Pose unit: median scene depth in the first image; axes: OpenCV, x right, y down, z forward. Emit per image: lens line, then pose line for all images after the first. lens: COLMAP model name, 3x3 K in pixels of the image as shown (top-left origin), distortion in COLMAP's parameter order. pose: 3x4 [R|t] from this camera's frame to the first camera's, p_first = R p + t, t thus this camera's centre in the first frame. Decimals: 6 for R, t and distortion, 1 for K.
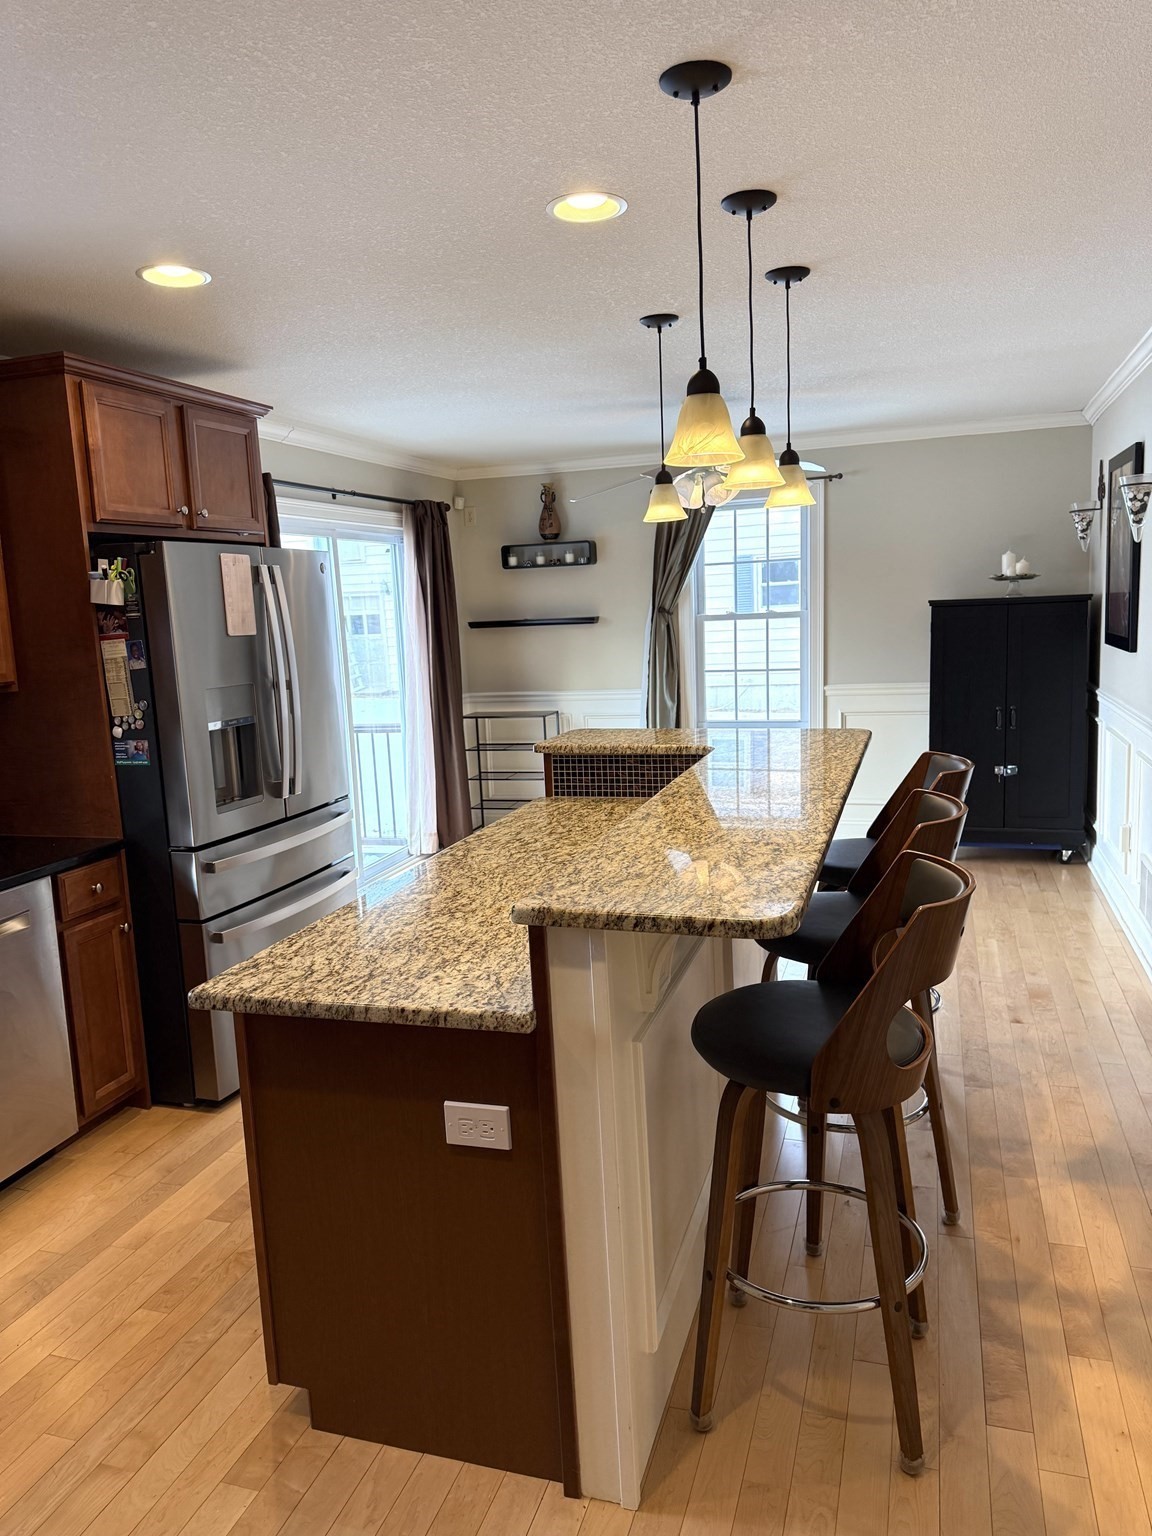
lens RADIAL K [[1076.7, 0, 575.6], [0, 1076.7, 768.8], [0, 0, 1]] dist [0.049579, -0.023628]
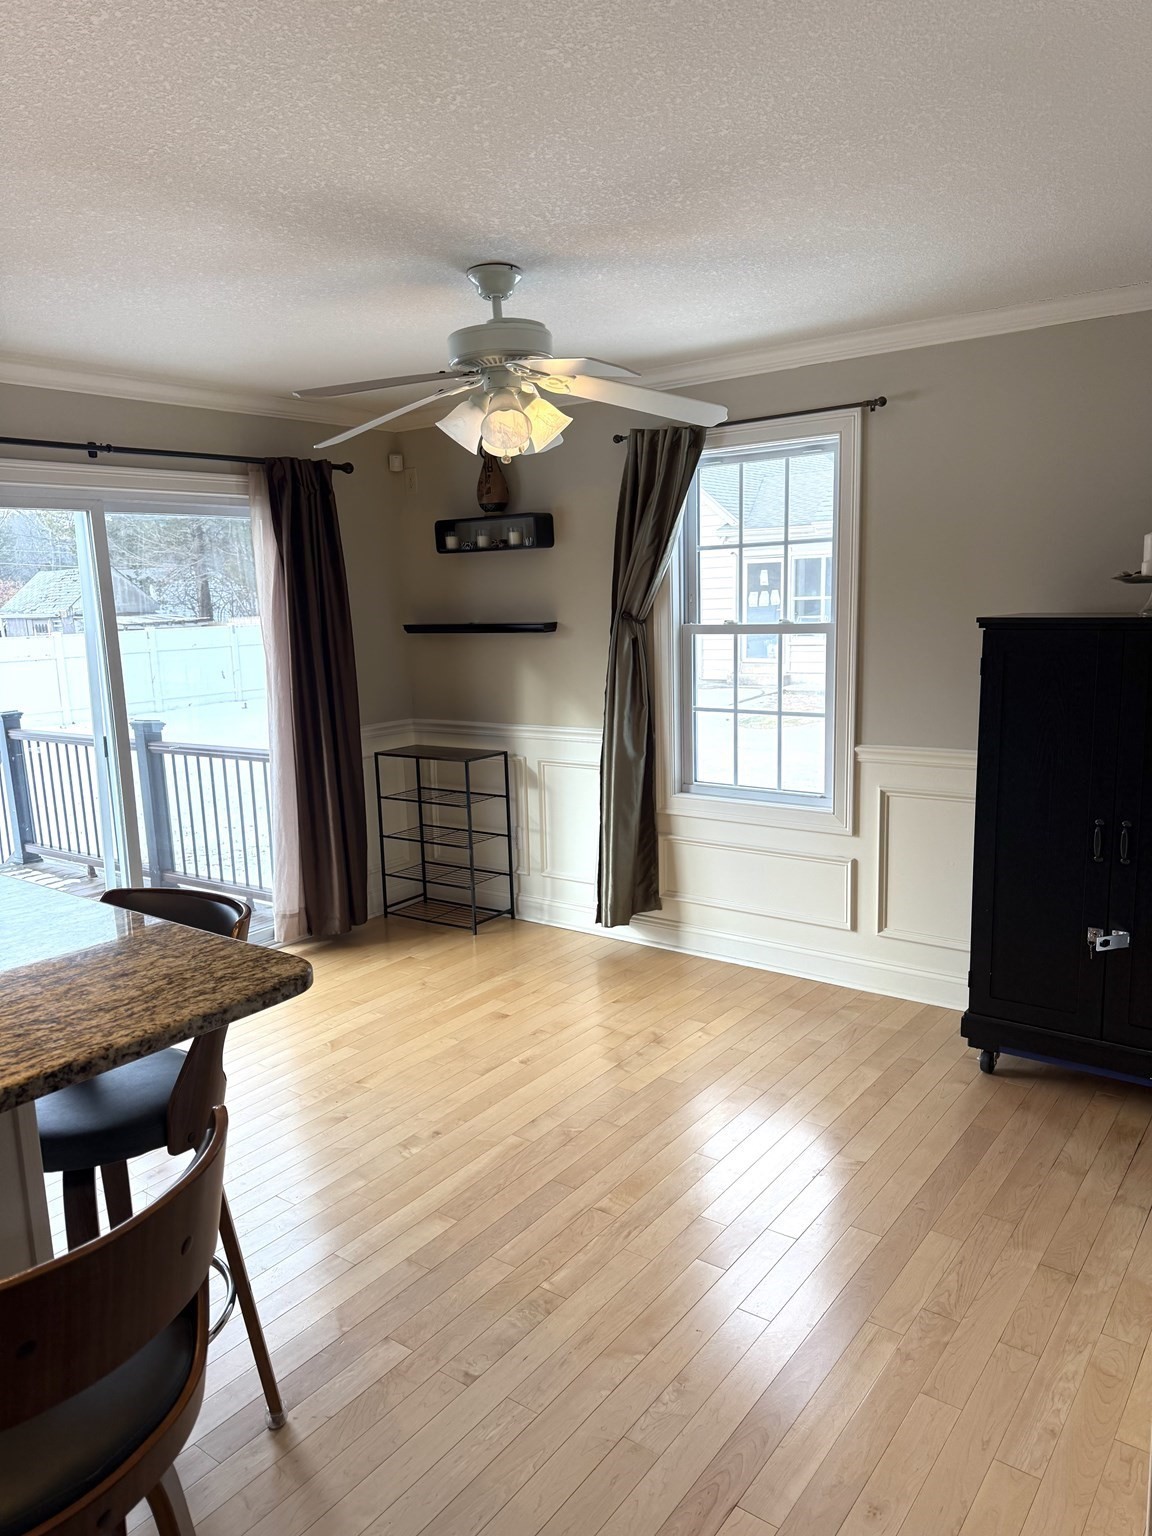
lens RADIAL K [[1076.7, 0, 577.6], [0, 1076.7, 771.6], [0, 0, 1]] dist [0.049579, -0.023628]
pose [[0.942456, 0.069805, -0.326961, 0.276088], [-0.060099, 0.997402, 0.039707, -0.074904], [0.328883, -0.017773, 0.944203, 0.350647]]
